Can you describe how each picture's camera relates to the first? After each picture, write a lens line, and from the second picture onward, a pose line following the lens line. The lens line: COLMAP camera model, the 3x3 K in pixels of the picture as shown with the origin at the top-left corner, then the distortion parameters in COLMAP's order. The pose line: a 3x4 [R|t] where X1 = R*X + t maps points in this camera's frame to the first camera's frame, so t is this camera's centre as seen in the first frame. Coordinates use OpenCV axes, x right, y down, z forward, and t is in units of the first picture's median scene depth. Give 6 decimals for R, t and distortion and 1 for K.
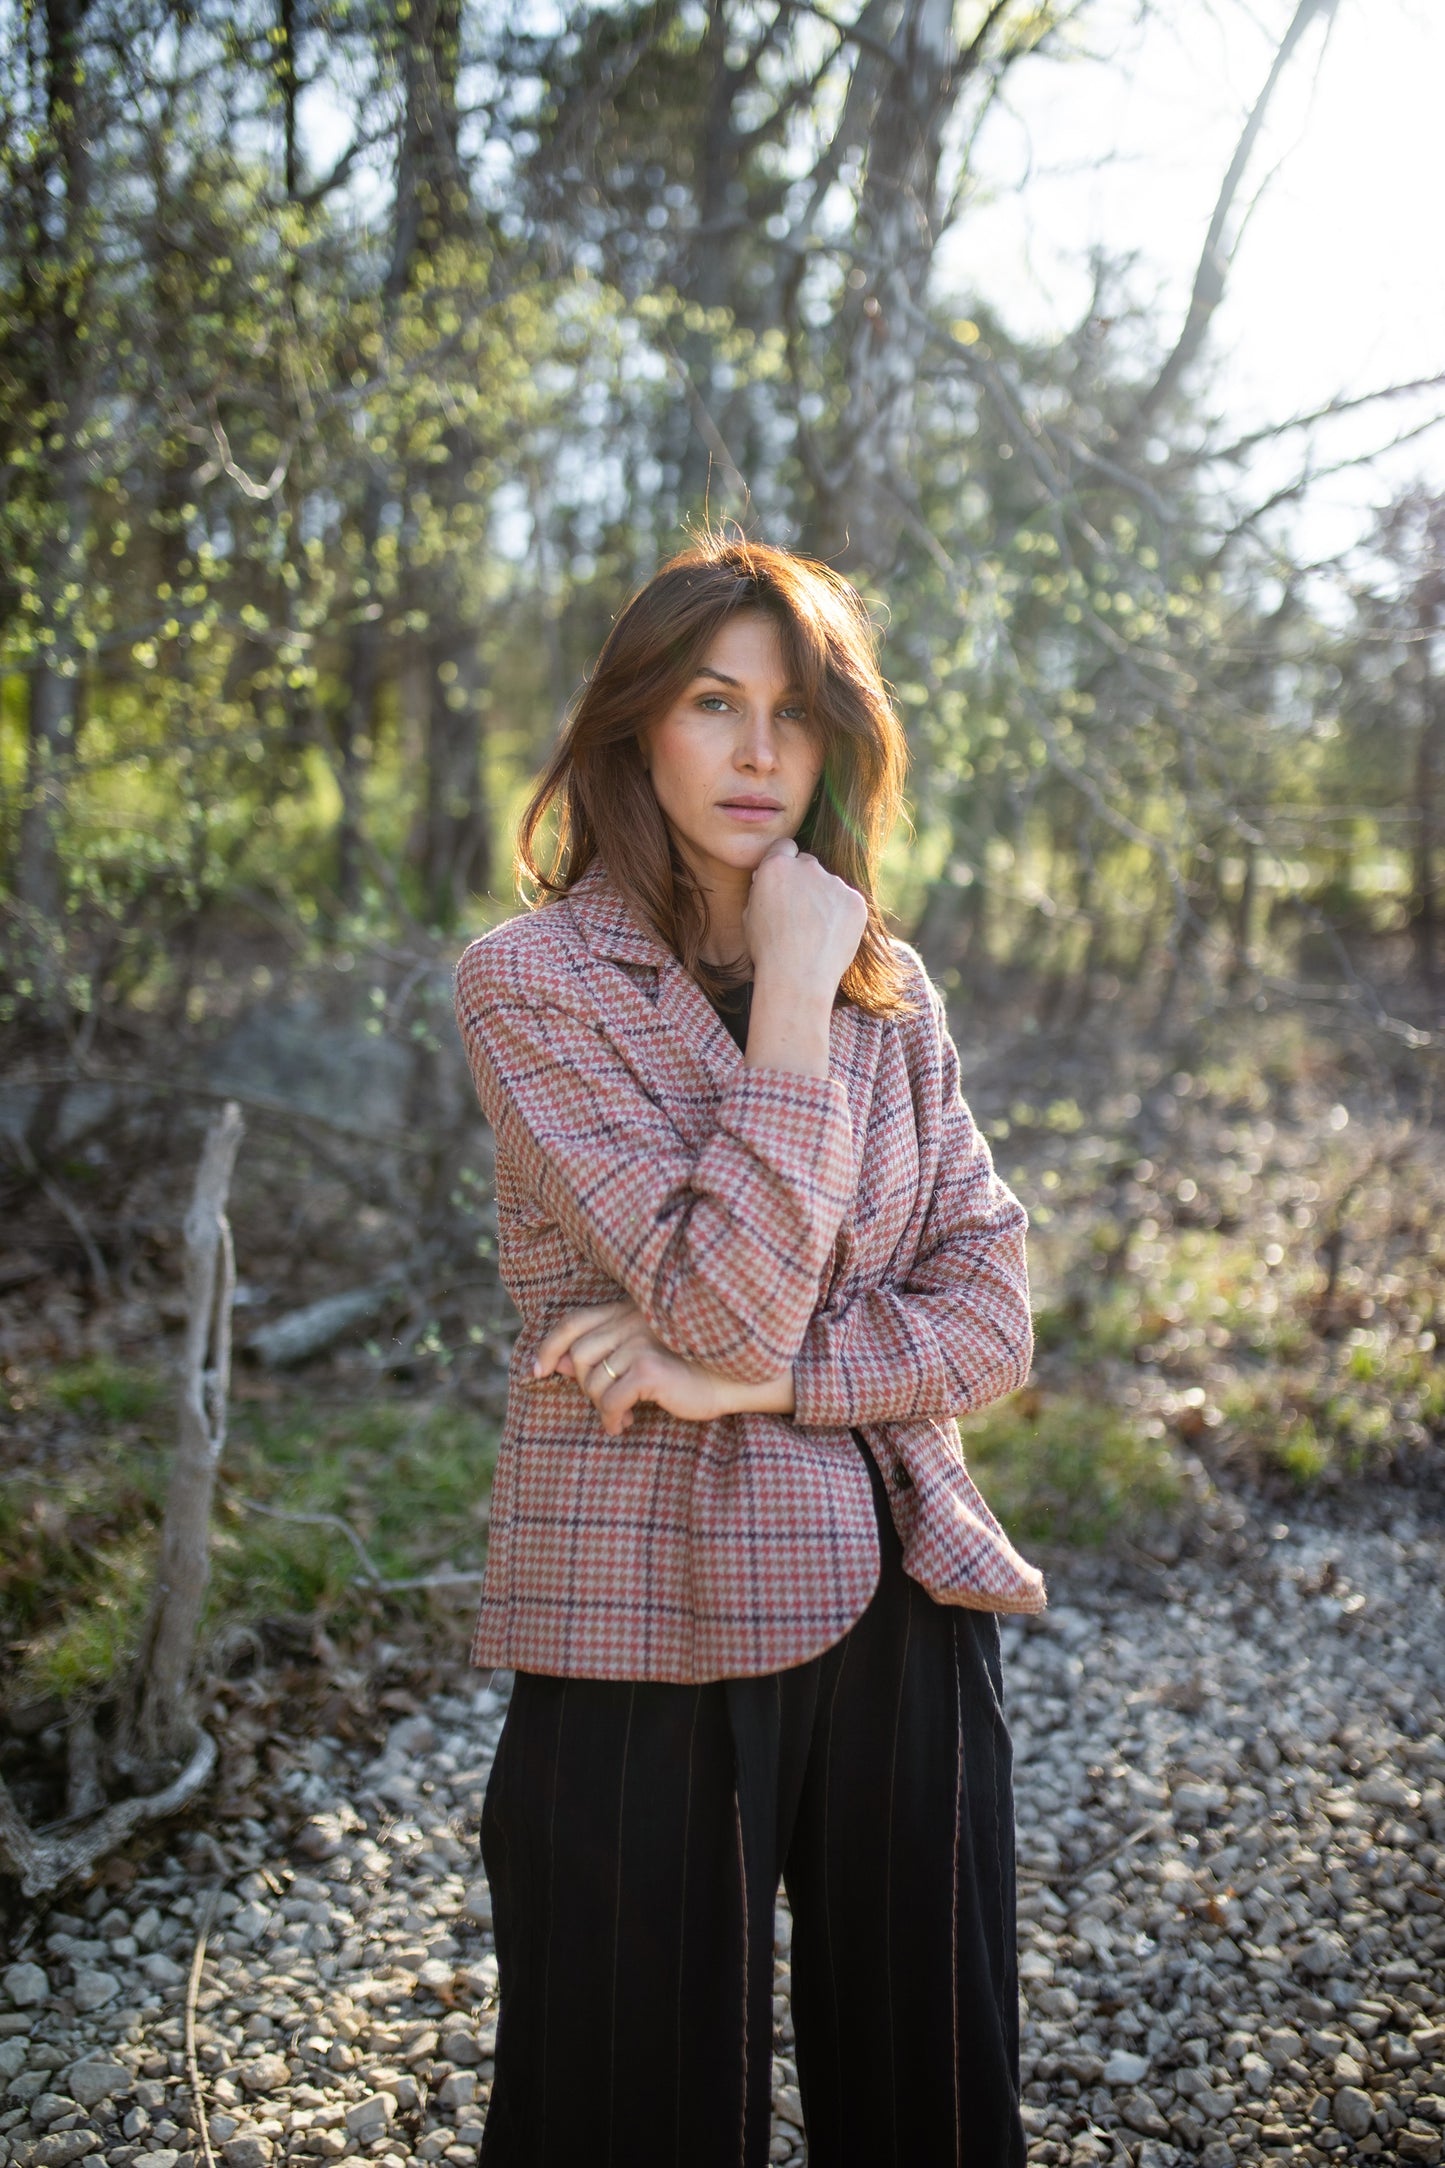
lens RADIAL K [[2045.3, 0, 739.0], [0, 2045.3, 1093.8], [0, 0, 1]] dist [-0.017658, 0.000000]
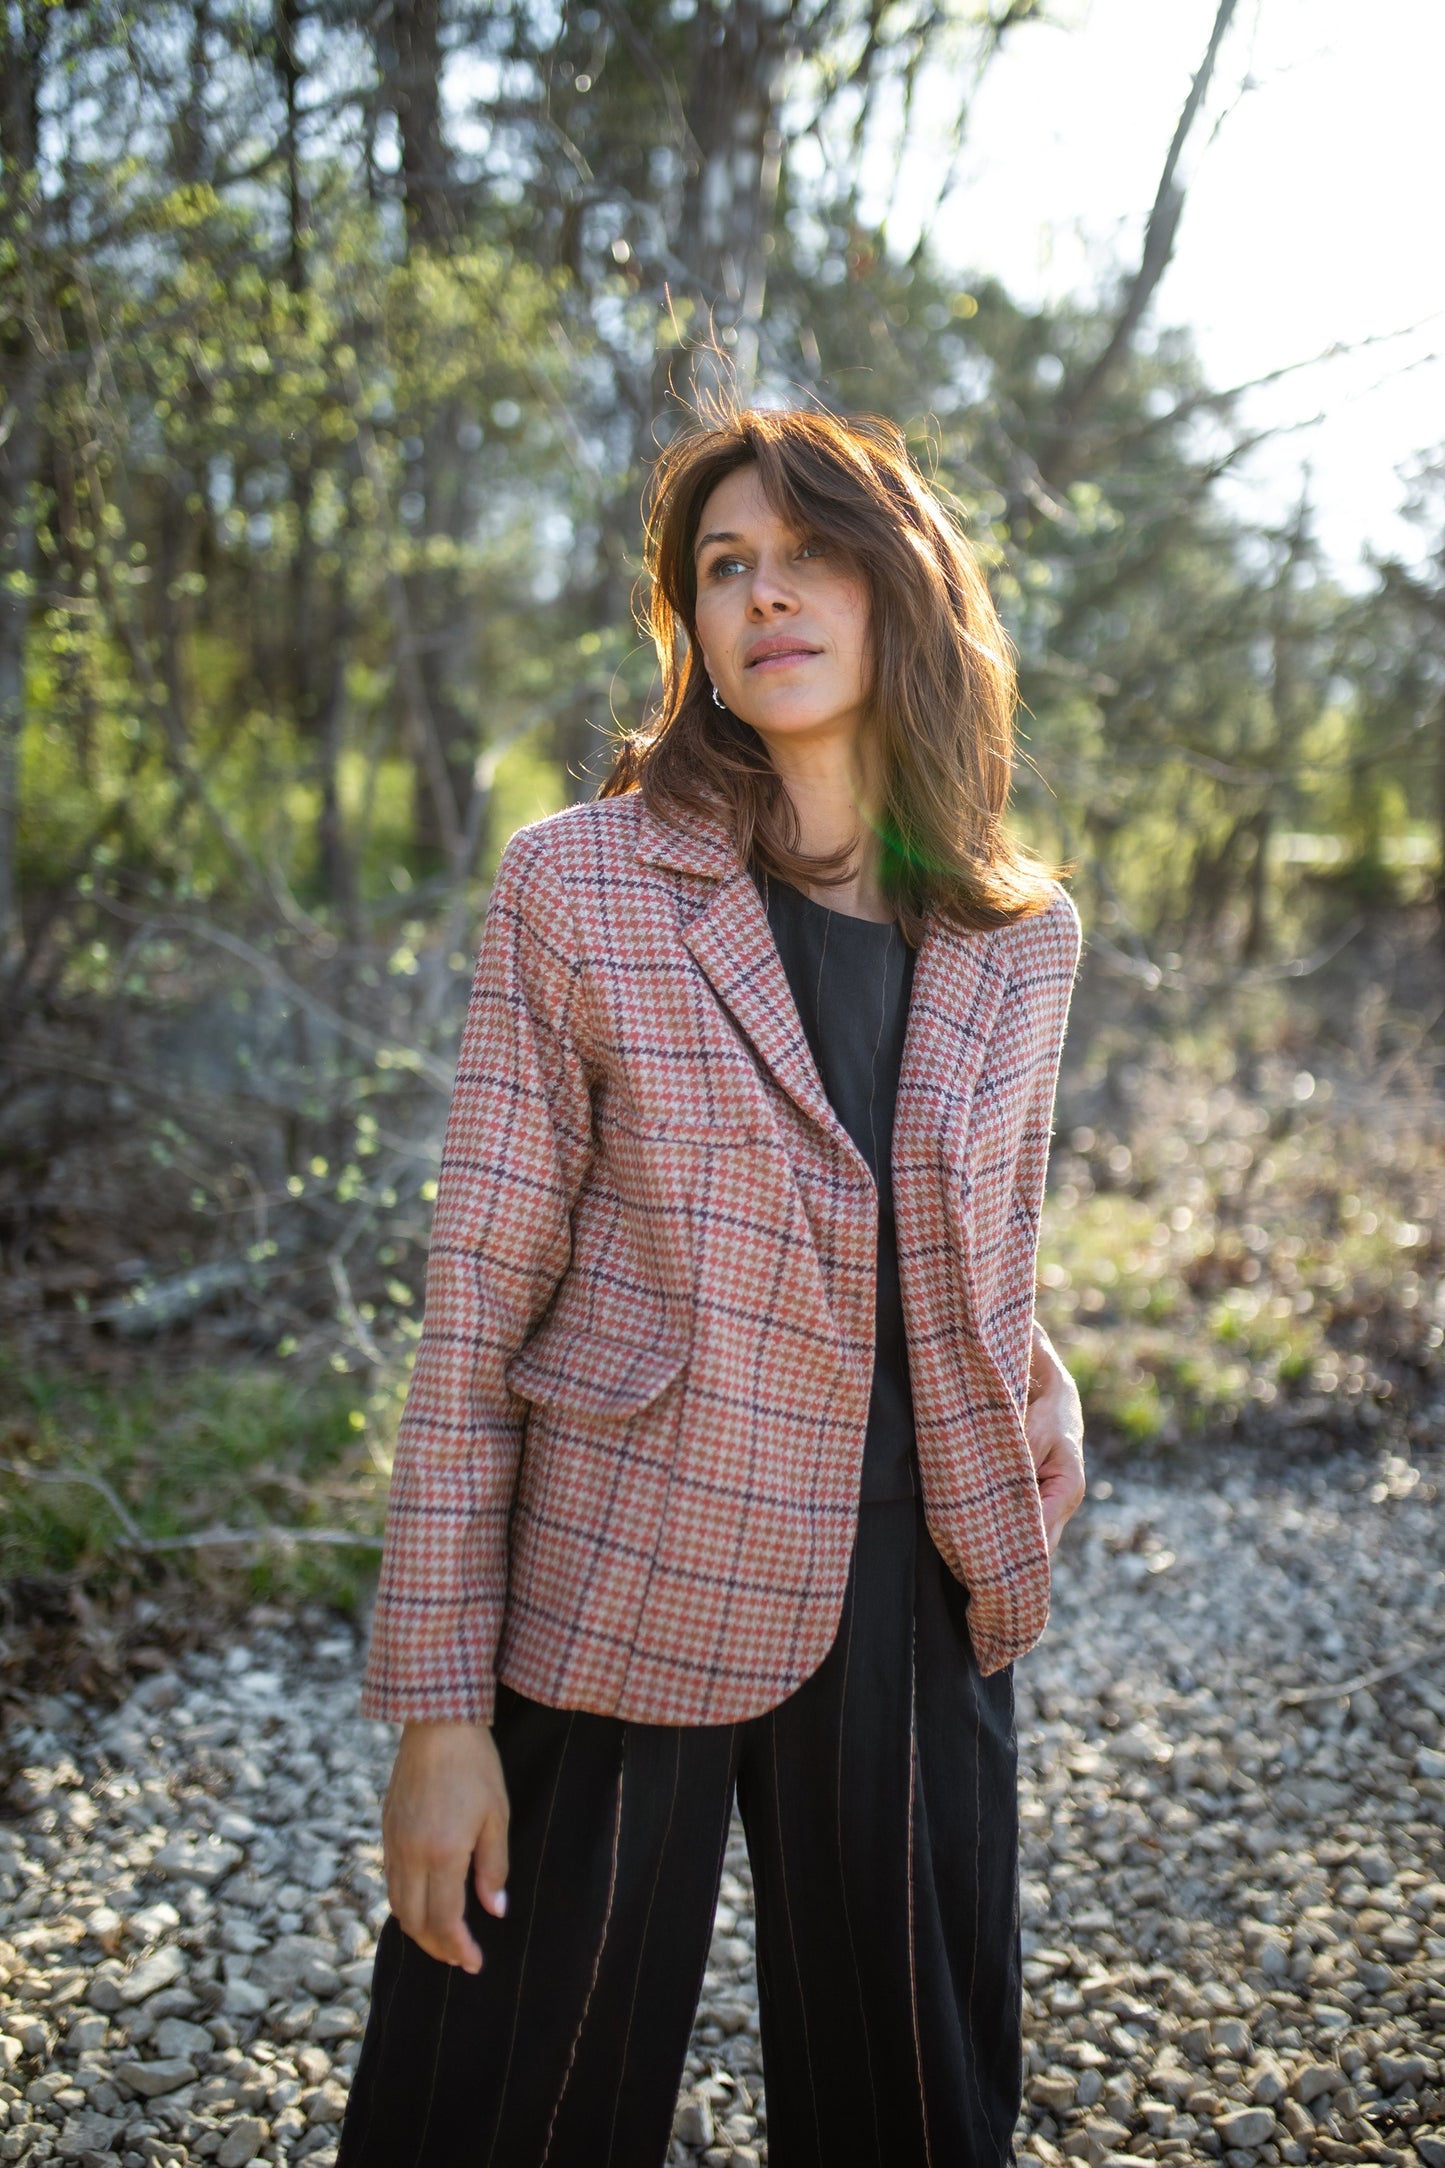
lens RADIAL K [[2045.3, 0, 736.9], [0, 2045.3, 1093.9], [0, 0, 1]] dist [-0.017658, 0.000000]
pose [[0.999523, -0.012787, -0.028114, 0.147089], [0.012977, 0.999894, 0.006601, 0.016636], [0.028026, -0.006963, 0.999583, 0.008757]]
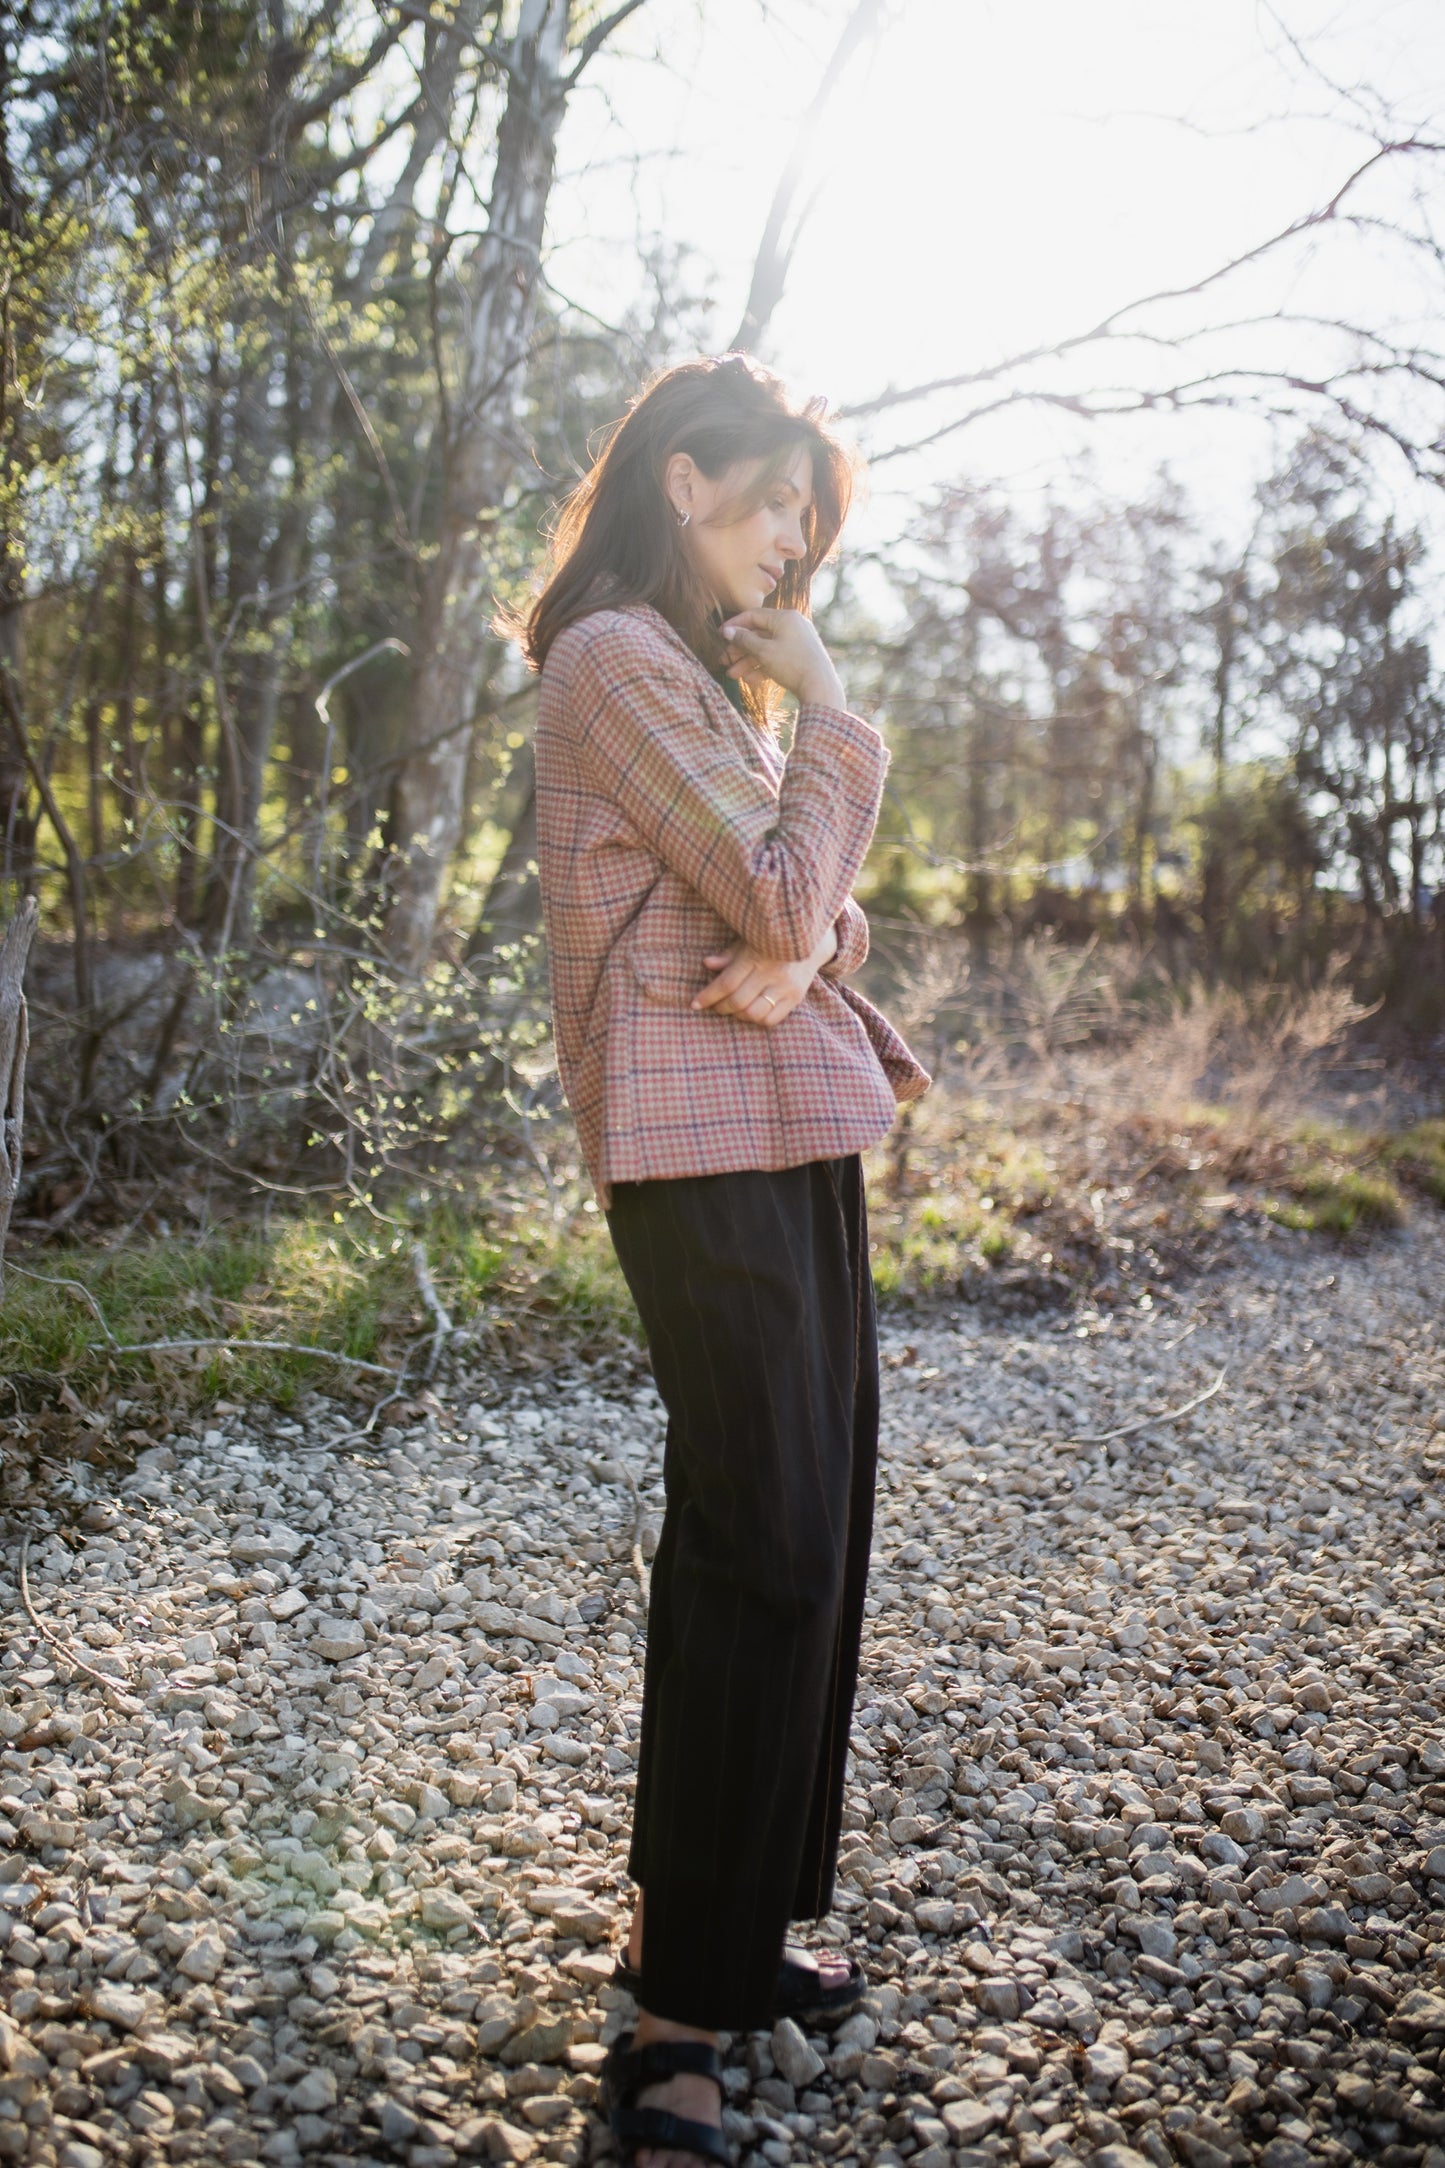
lens RADIAL K [[2206.1, 0, 682.5], [0, 2206.1, 1037.3], [0, 0, 1]] dist [-0.030230, 0.000000]
pose [[0.982152, -0.008414, 0.187902, -0.093189], [0.016419, 0.999021, -0.041083, 0.121945], [-0.187372, 0.043435, 0.981328, -0.281109]]
